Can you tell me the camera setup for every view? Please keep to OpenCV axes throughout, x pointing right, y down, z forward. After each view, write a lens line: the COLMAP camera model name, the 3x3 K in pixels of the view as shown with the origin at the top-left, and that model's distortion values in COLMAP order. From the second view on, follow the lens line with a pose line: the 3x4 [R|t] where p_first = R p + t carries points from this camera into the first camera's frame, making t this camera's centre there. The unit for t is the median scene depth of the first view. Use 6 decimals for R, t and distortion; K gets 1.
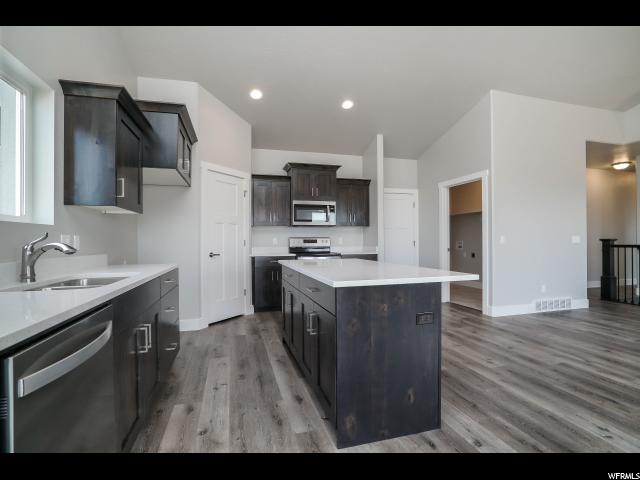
lens RADIAL K [[308.0, 0, 316.5], [0, 308.0, 240.8], [0, 0, 1]] dist [-0.050260, 0.019643]
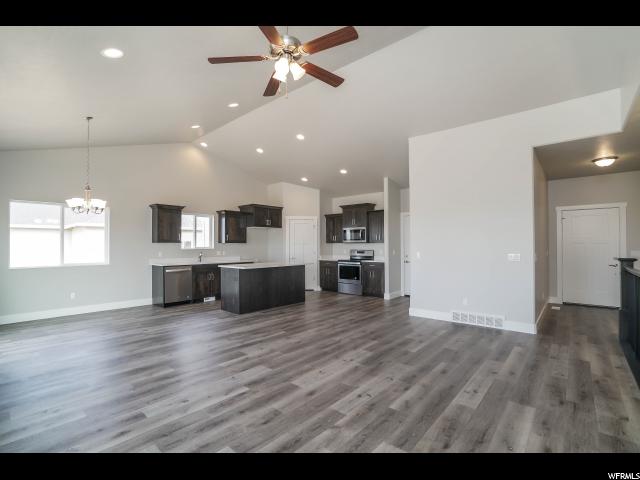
lens RADIAL K [[303.6, 0, 316.7], [0, 303.6, 241.2], [0, 0, 1]] dist [-0.049935, 0.019668]
pose [[0.549246, -0.007101, -0.835630, 1.342939], [0.000013, 0.999964, -0.008489, -0.048919], [0.835661, 0.004651, 0.549226, -0.028861]]
